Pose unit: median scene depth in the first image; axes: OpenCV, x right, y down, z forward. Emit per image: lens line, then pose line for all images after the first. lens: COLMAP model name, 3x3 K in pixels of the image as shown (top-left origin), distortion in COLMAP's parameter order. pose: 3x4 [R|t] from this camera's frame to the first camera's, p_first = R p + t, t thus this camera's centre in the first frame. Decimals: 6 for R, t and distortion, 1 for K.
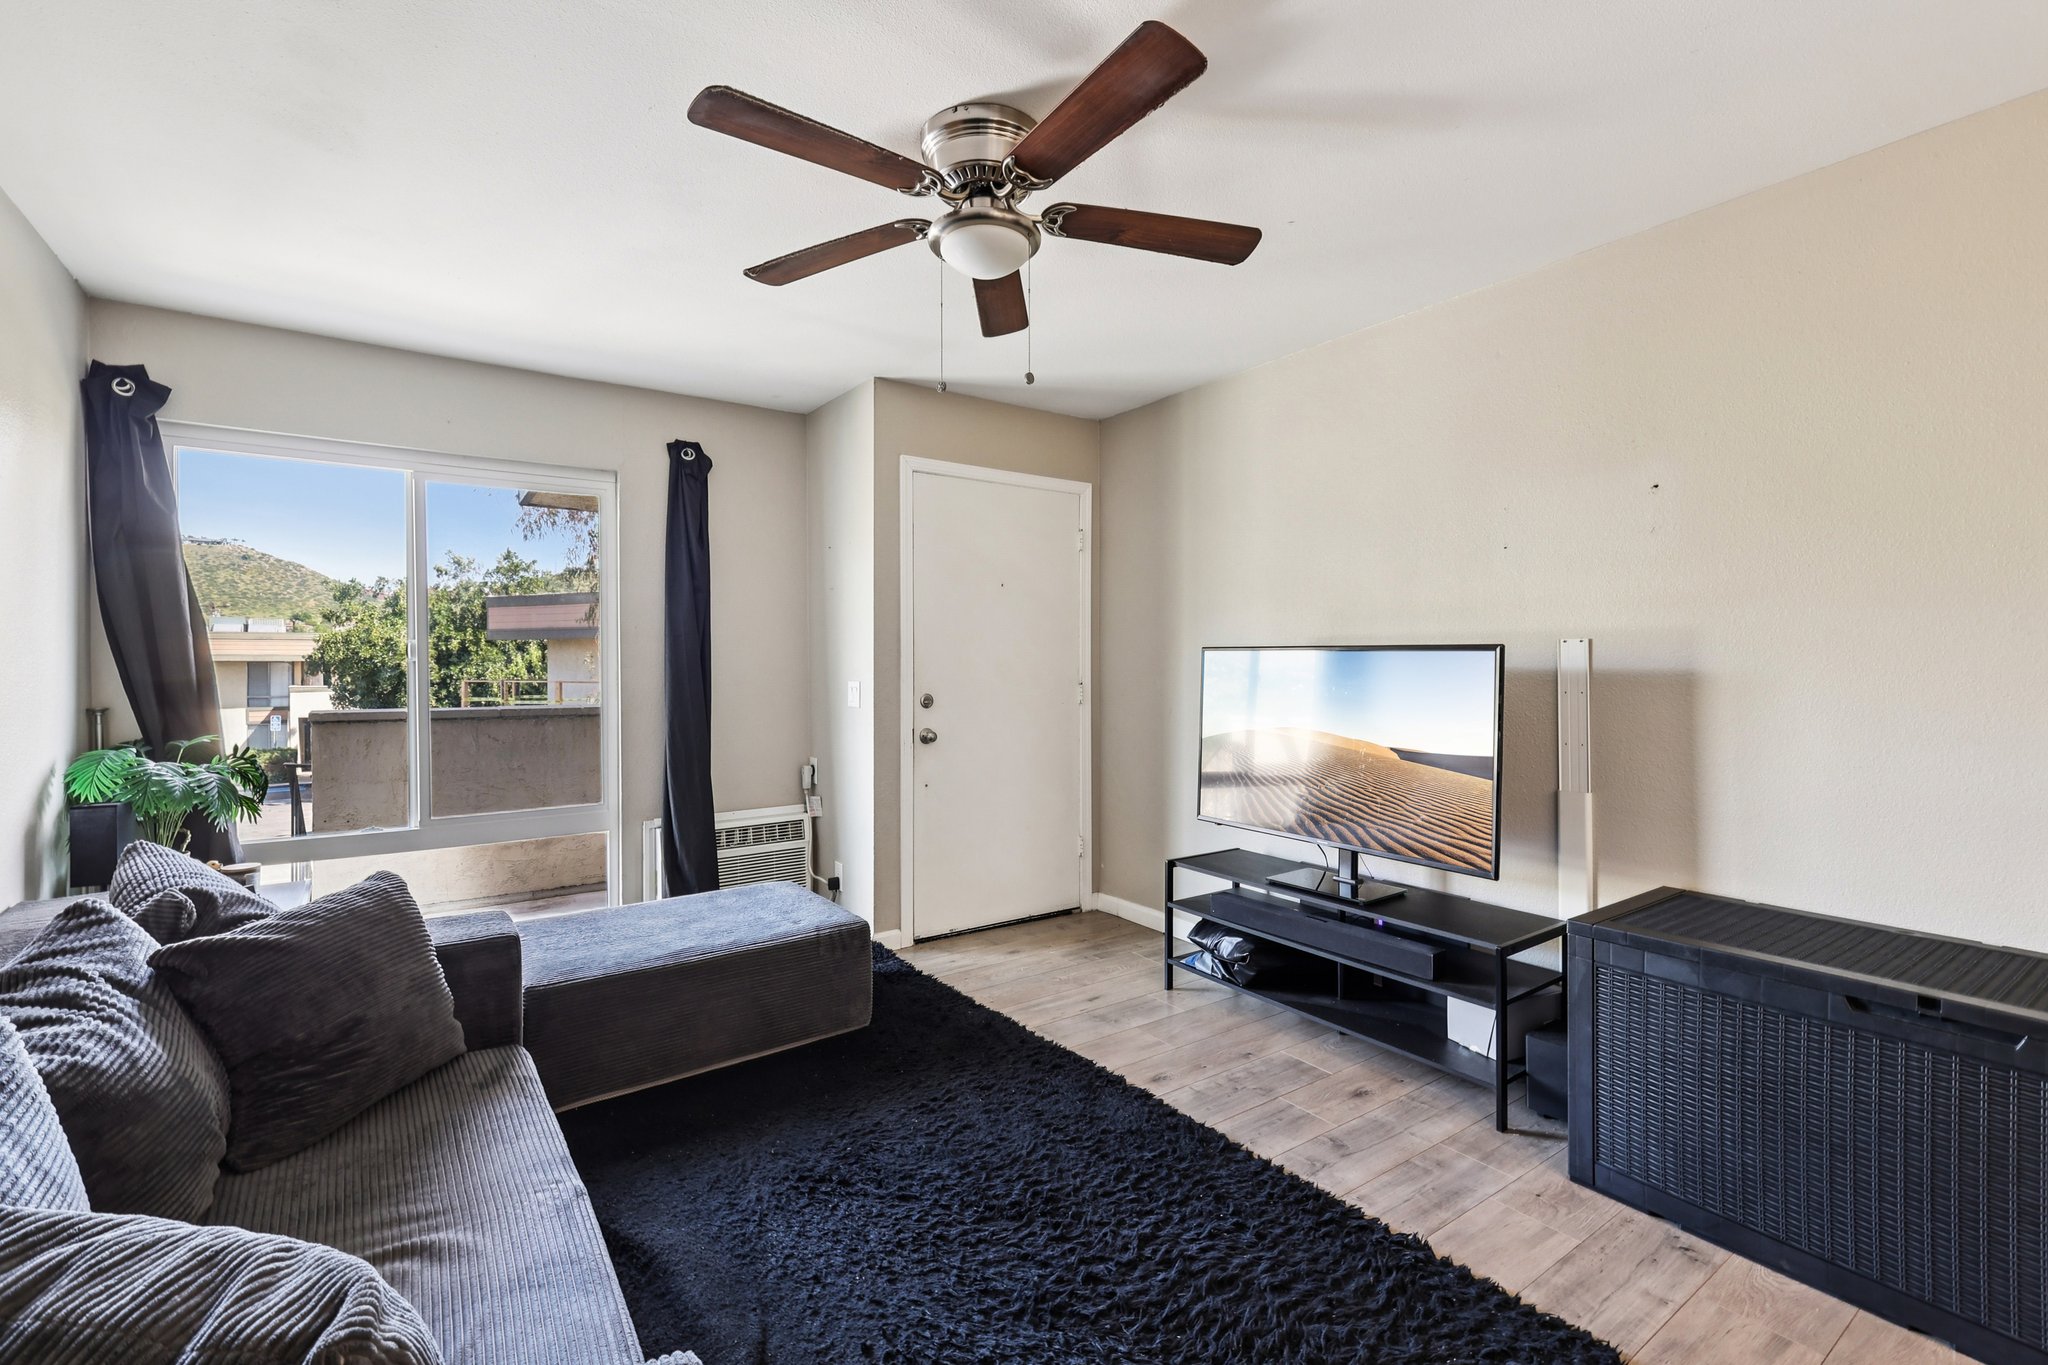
lens RADIAL K [[889.4, 0, 1025.1], [0, 889.4, 668.6], [0, 0, 1]] dist [0.000605, 0.000020]
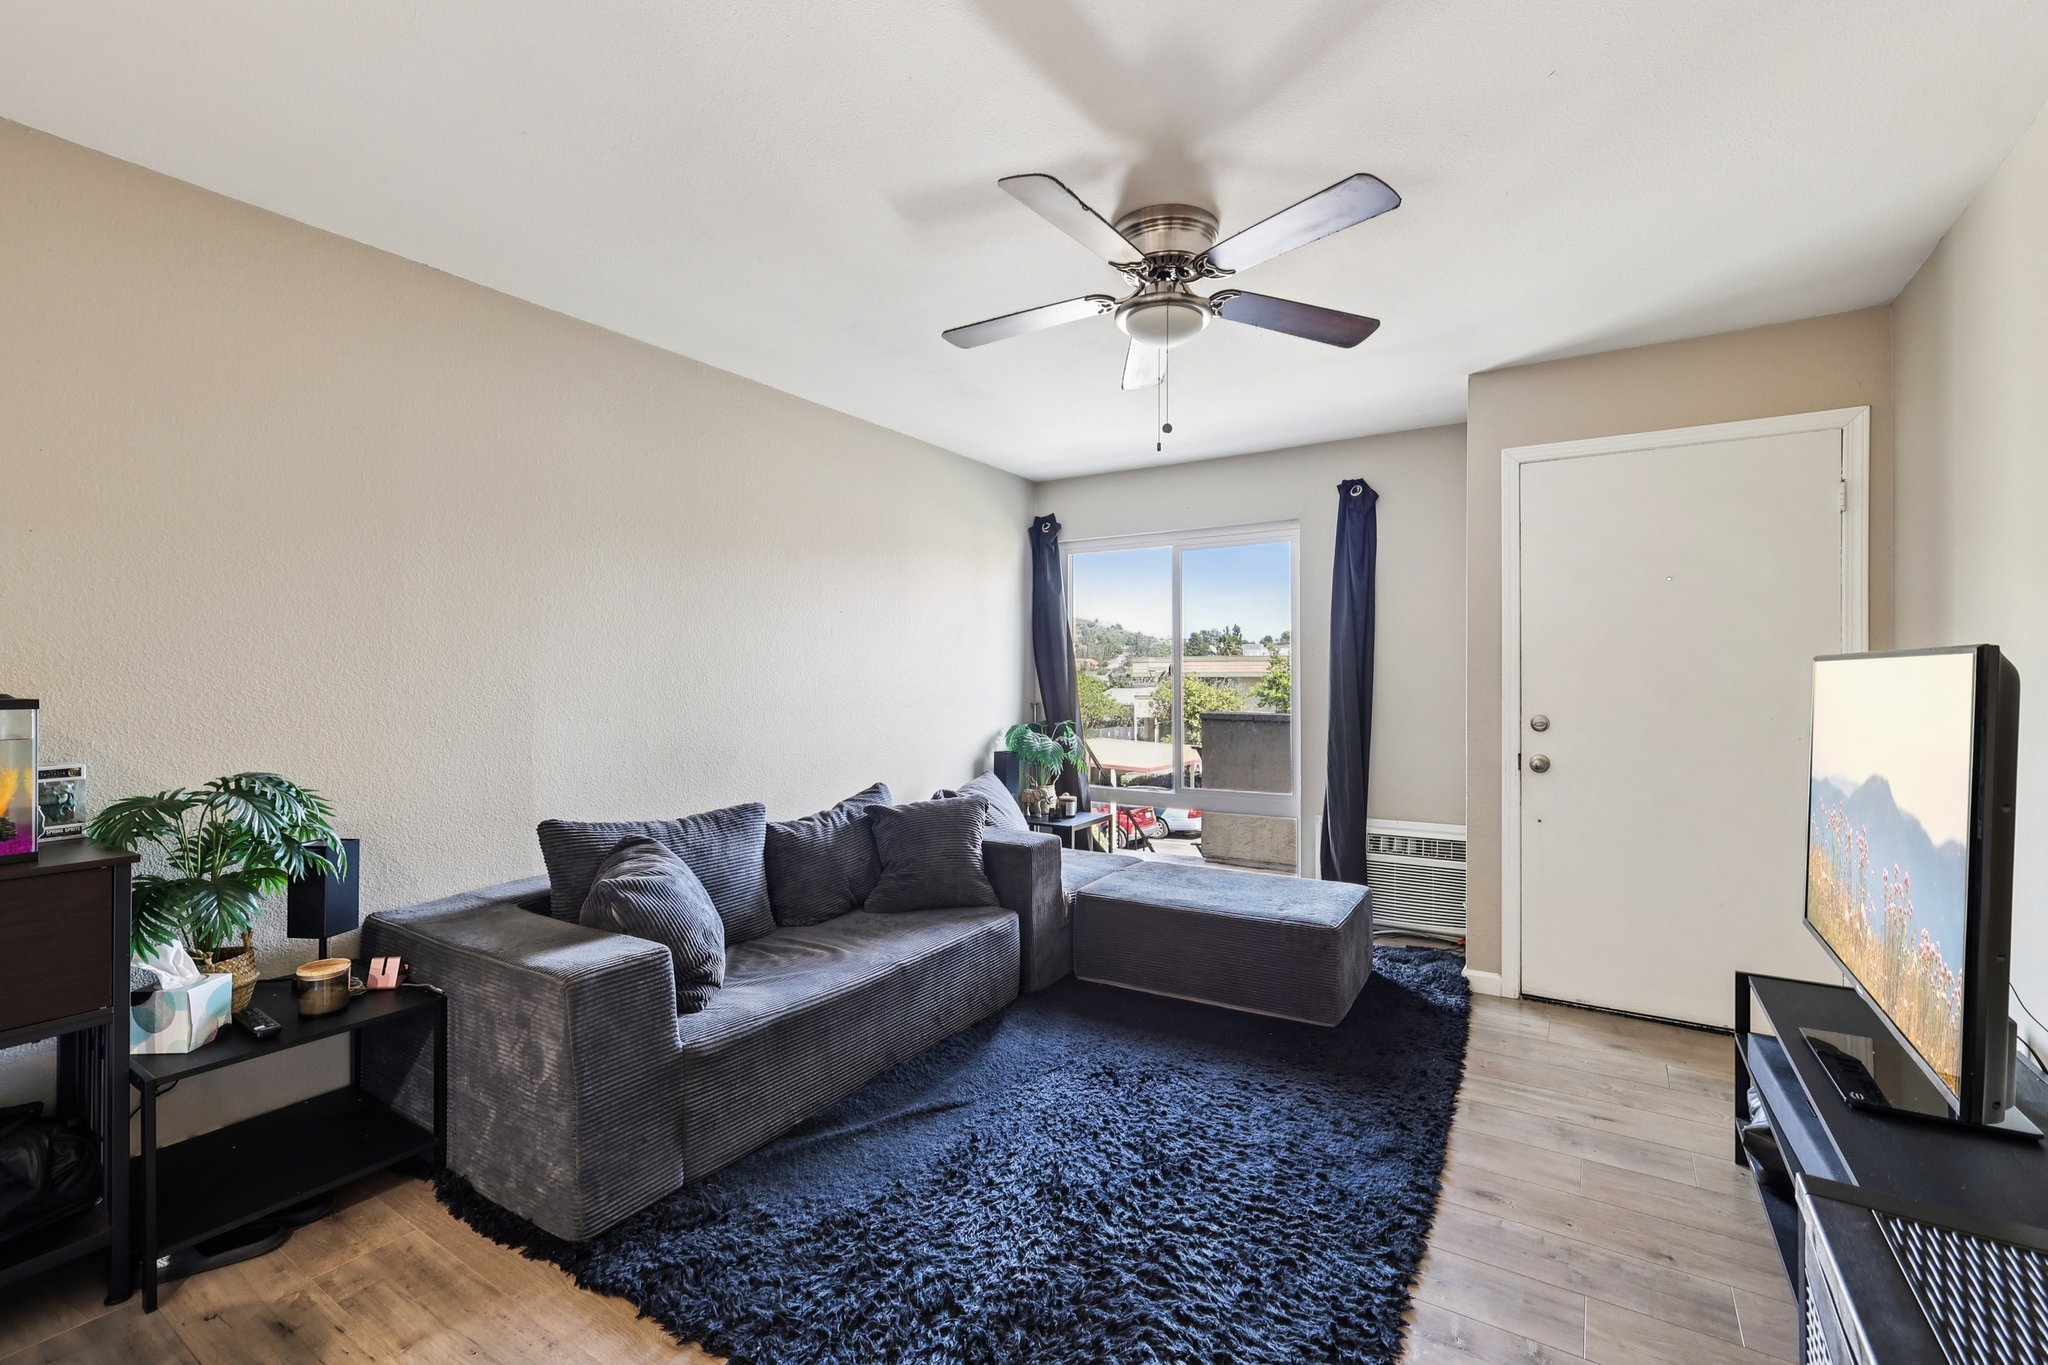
lens RADIAL K [[886.1, 0, 1024.0], [0, 886.1, 682.5], [0, 0, 1]] dist [0.002778, 0.000103]
pose [[0.378792, 0.006257, -0.925461, 0.627385], [-0.006728, 0.999969, 0.004007, -0.005269], [0.925457, 0.004709, 0.378823, 0.258247]]
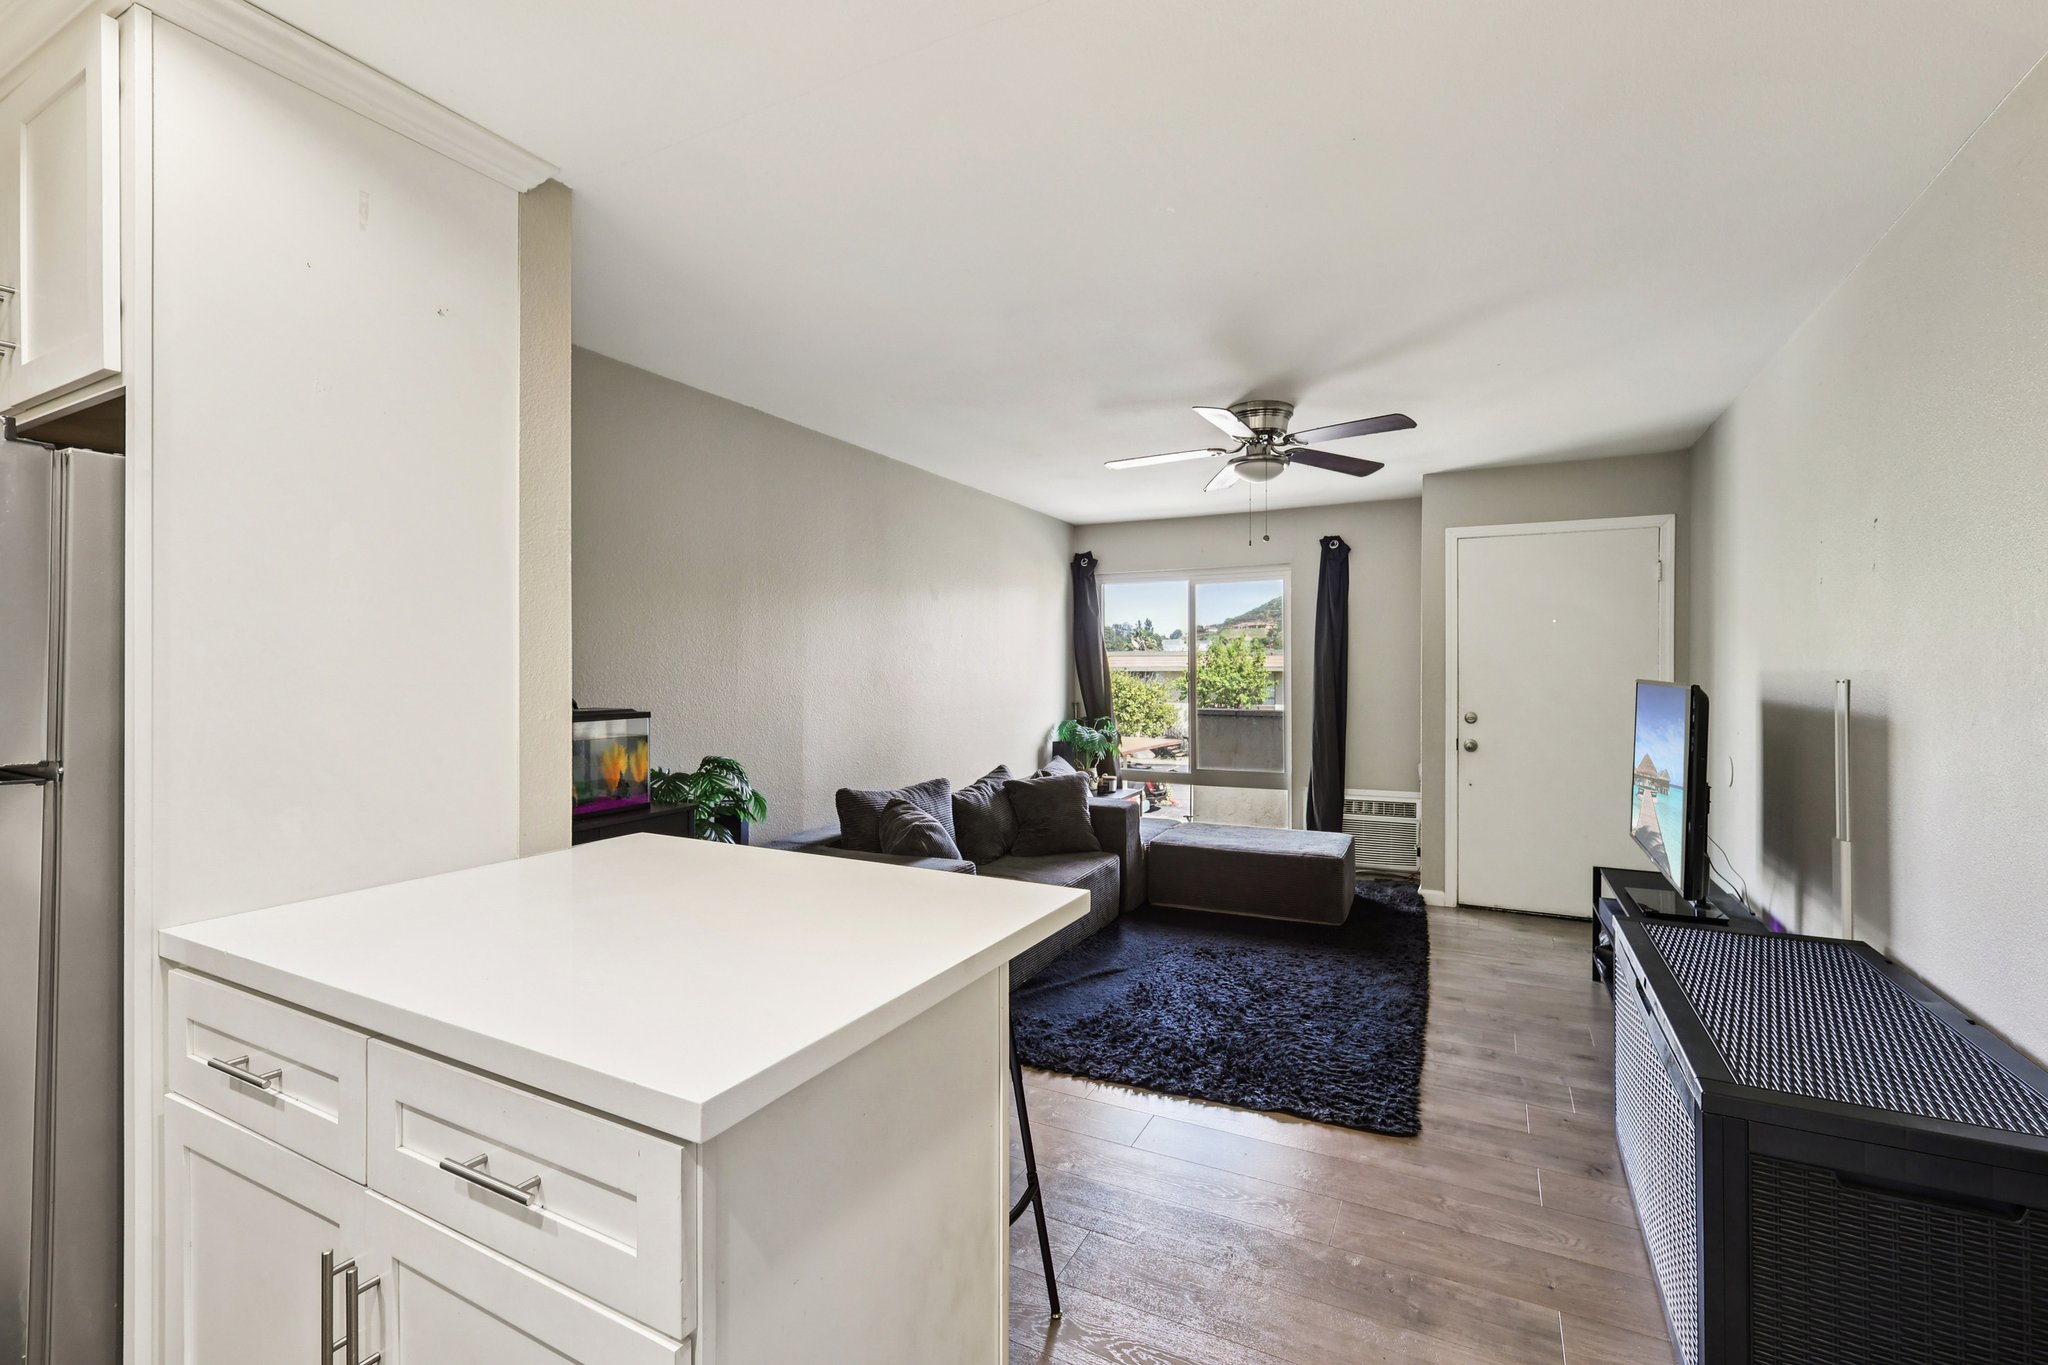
lens RADIAL K [[886.1, 0, 1024.0], [0, 886.1, 682.5], [0, 0, 1]] dist [0.002778, 0.000103]
pose [[0.466407, 0.012538, -0.884482, 0.888664], [-0.005178, 0.999921, 0.011443, -0.032077], [0.884555, -0.000757, 0.466435, -0.189128]]
